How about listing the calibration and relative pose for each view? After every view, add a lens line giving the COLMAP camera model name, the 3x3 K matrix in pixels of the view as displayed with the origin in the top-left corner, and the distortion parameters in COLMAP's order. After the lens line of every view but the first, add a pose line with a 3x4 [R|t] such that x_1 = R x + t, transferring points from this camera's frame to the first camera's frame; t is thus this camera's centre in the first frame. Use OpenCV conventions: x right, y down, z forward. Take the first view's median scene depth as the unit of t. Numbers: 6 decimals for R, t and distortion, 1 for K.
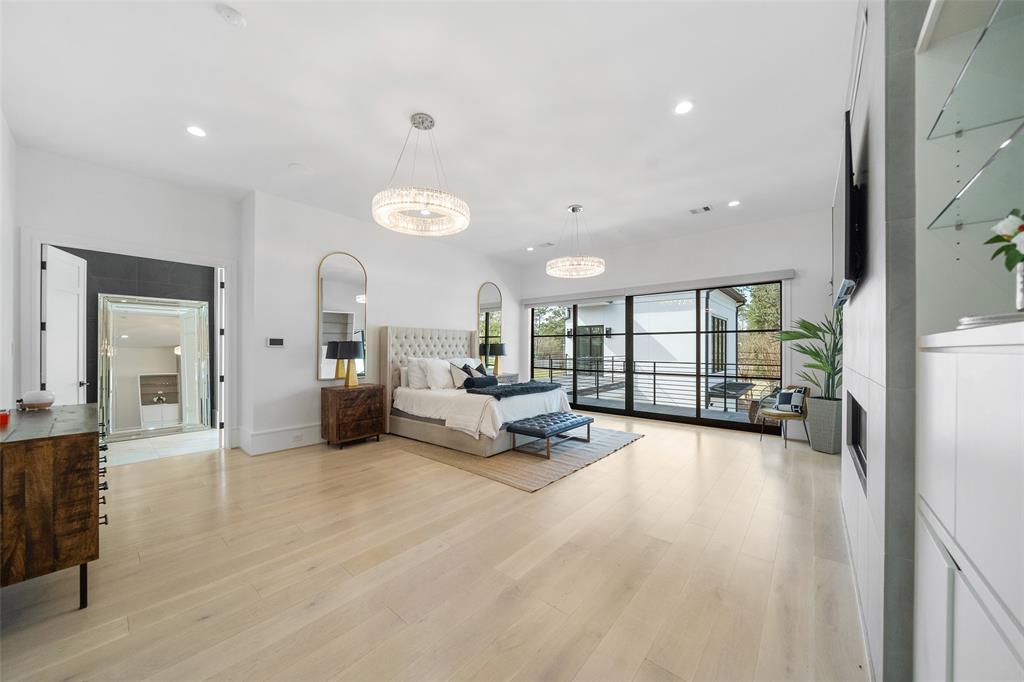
lens RADIAL K [[353.3, 0, 512.6], [0, 353.3, 349.0], [0, 0, 1]] dist [0.000318, 0.000012]
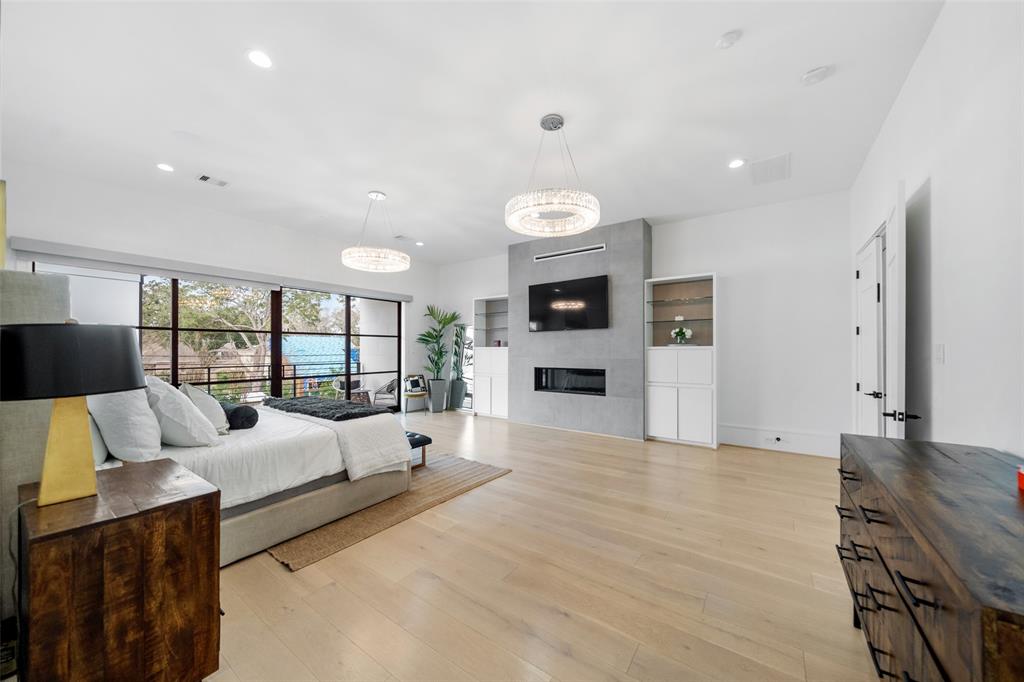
lens RADIAL K [[353.3, 0, 512.6], [0, 353.3, 349.0], [0, 0, 1]] dist [0.000318, 0.000012]
pose [[-0.060140, -0.000095, 0.998190, -0.920520], [0.003346, 0.999994, 0.000296, -0.003289], [-0.998184, 0.003358, -0.060139, 0.866574]]
